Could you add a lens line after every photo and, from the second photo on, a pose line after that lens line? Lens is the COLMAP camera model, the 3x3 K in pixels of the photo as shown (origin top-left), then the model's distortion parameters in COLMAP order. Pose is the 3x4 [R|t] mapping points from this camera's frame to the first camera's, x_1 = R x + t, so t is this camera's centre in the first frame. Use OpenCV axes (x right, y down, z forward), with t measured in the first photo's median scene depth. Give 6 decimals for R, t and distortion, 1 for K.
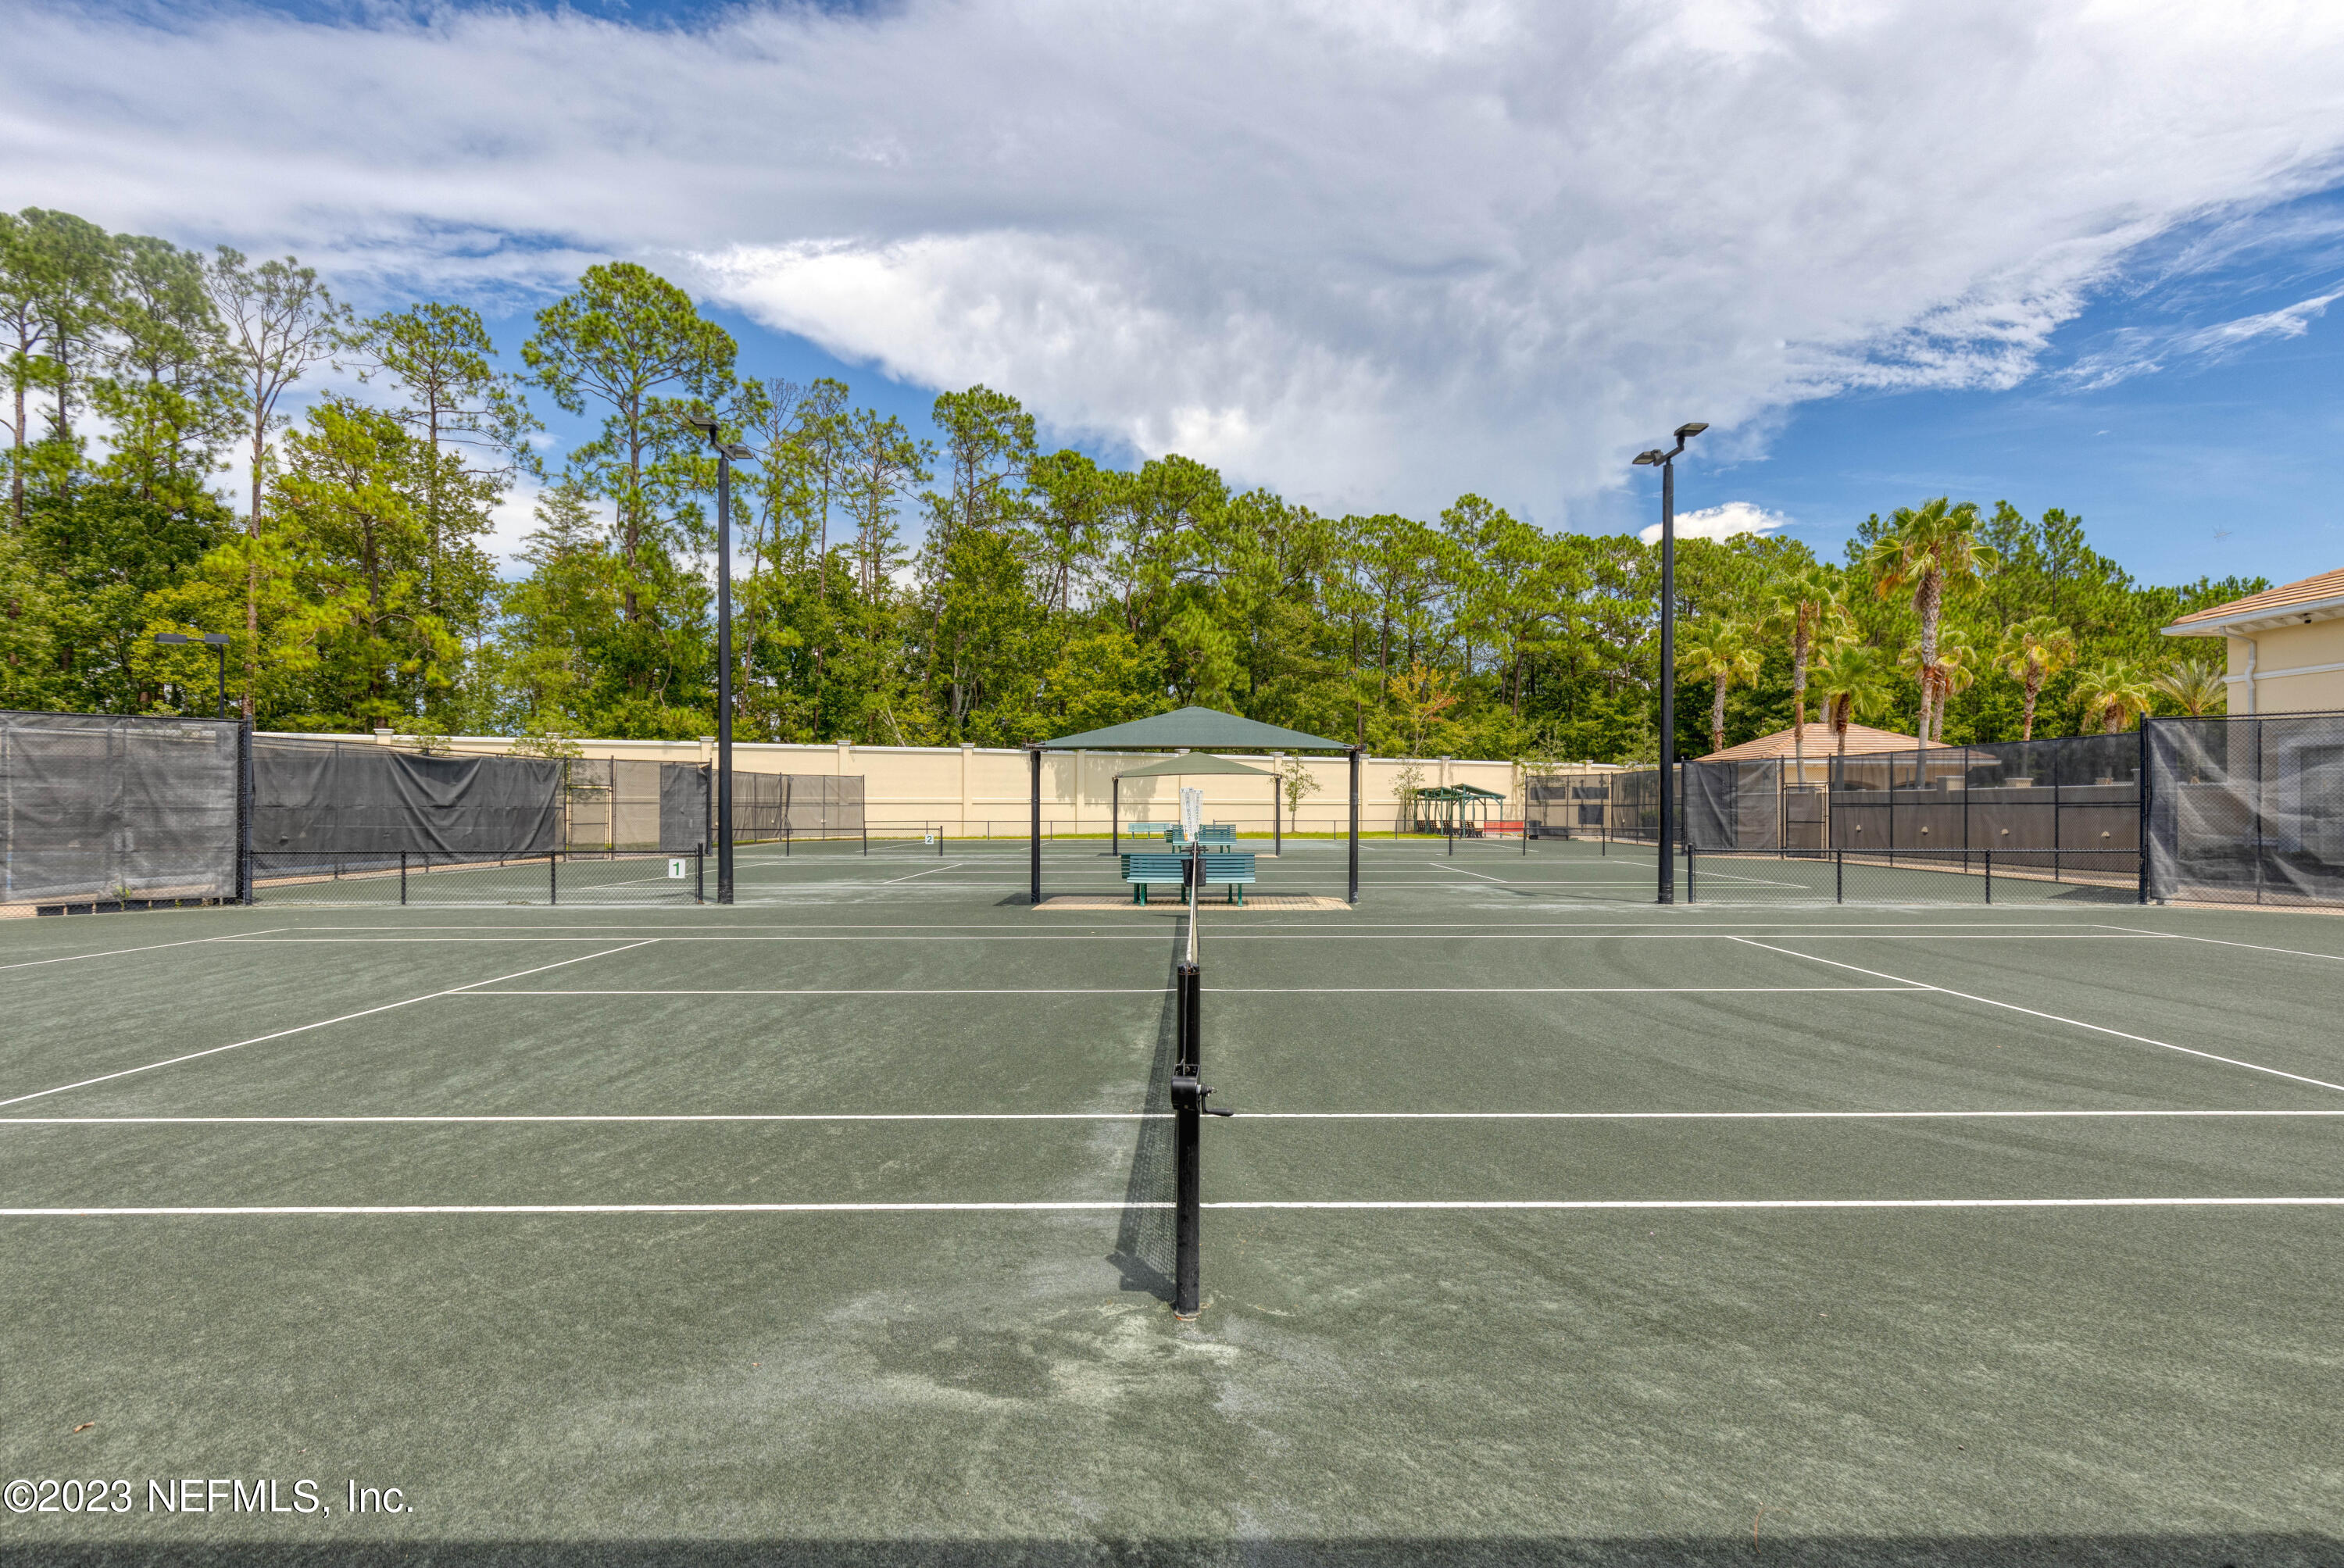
lens RADIAL K [[1247.3, 0, 1172.0], [0, 1247.3, 784.0], [0, 0, 1]] dist [0.000805, 0.000466]
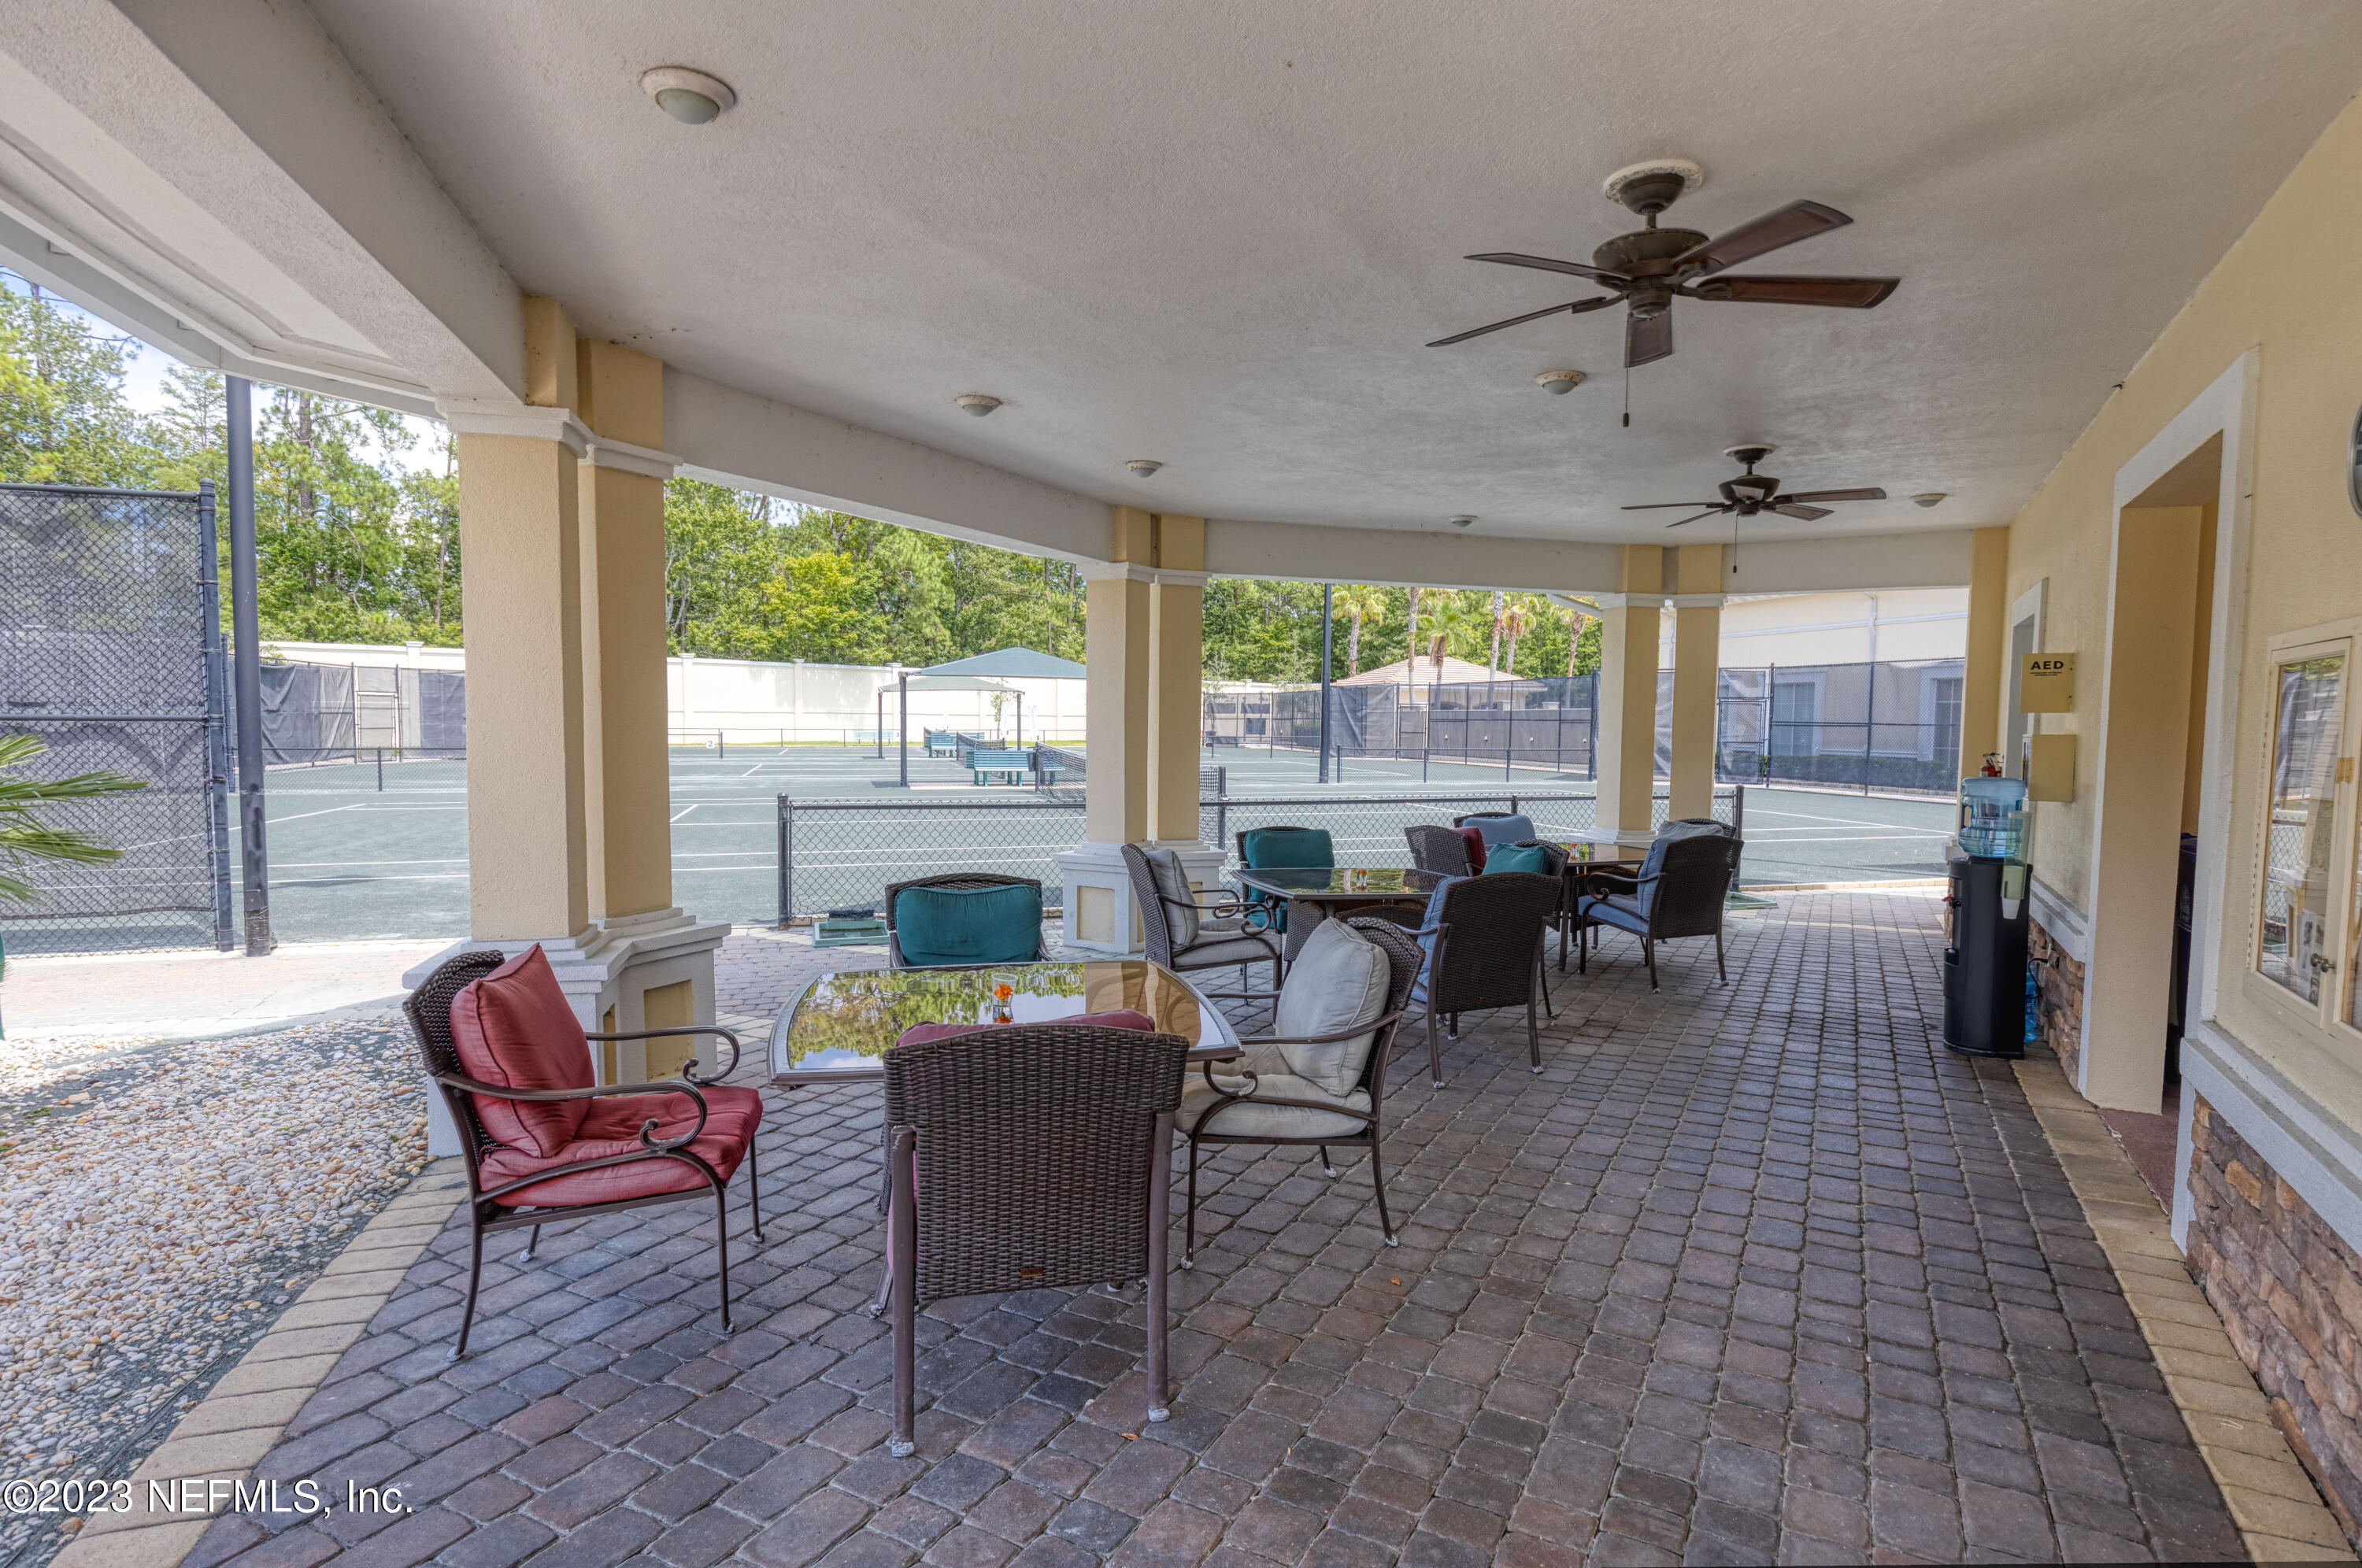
lens RADIAL K [[1250.7, 0, 1221.8], [0, 1250.7, 784.8], [0, 0, 1]] dist [-0.017361, -0.000915]
pose [[0.951614, -0.006892, 0.307218, -0.058167], [-0.015381, 0.997427, 0.070018, -0.002792], [-0.306910, -0.071356, 0.949060, -0.124934]]
